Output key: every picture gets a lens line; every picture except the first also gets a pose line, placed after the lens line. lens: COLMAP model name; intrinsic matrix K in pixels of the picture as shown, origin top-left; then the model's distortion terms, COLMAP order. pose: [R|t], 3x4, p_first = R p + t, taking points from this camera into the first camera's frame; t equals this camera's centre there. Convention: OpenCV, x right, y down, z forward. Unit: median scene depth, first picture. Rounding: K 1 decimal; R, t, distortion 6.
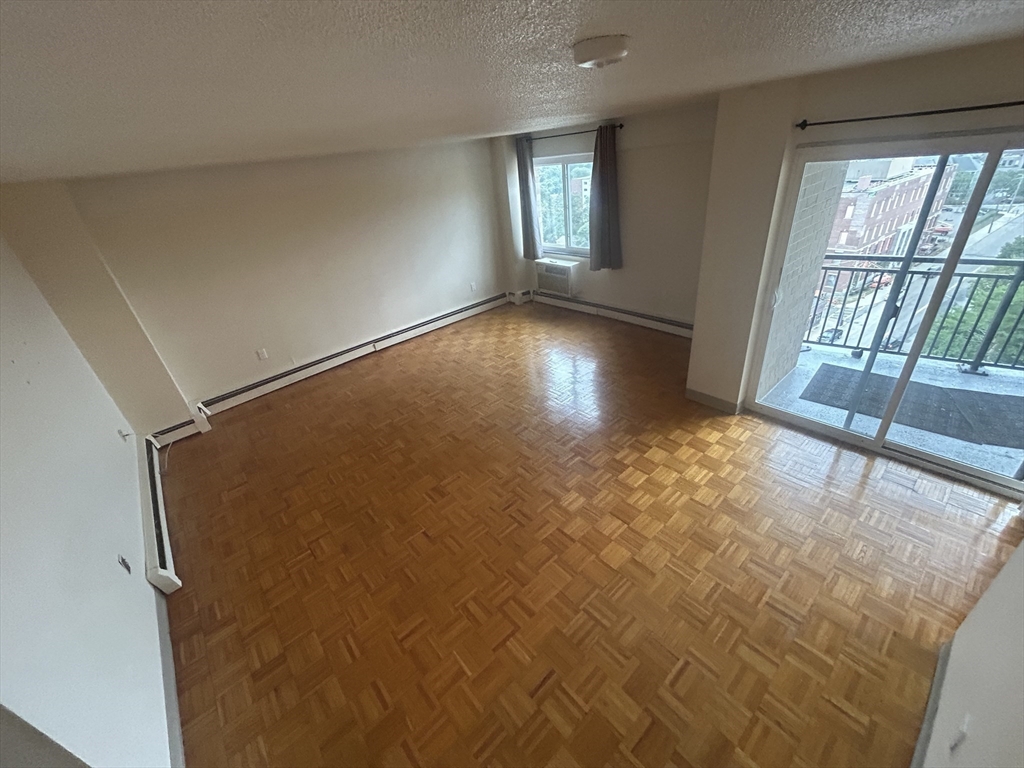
lens RADIAL K [[415.0, 0, 504.5], [0, 415.0, 386.3], [0, 0, 1]] dist [-0.008494, 0.004099]
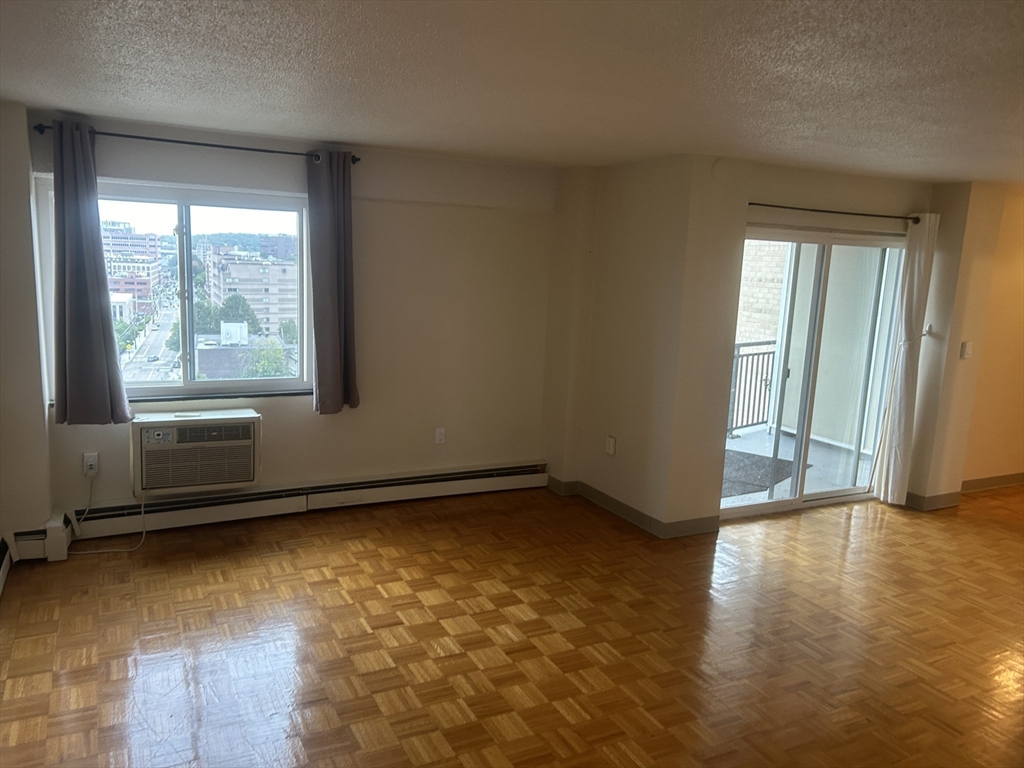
lens RADIAL K [[769.0, 0, 505.4], [0, 769.0, 391.6], [0, 0, 1]] dist [0.046000, -0.039966]
pose [[0.228888, -0.053322, 0.971991, -0.634628], [0.417529, 0.907366, -0.048545, -0.181289], [-0.879363, 0.416946, 0.229949, 0.630846]]
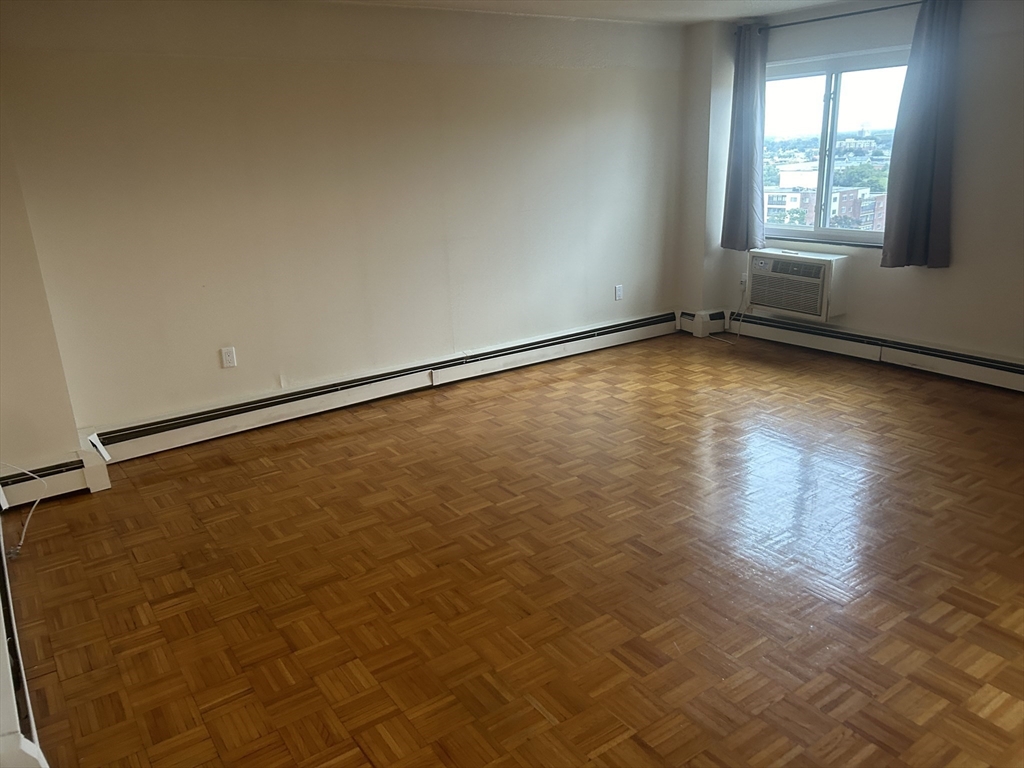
lens RADIAL K [[769.0, 0, 509.6], [0, 769.0, 393.8], [0, 0, 1]] dist [0.046000, -0.039966]
pose [[0.992708, 0.096363, -0.072423, -0.160078], [-0.108444, 0.976267, -0.187463, 0.096743], [0.052639, 0.193950, 0.979598, 0.098202]]
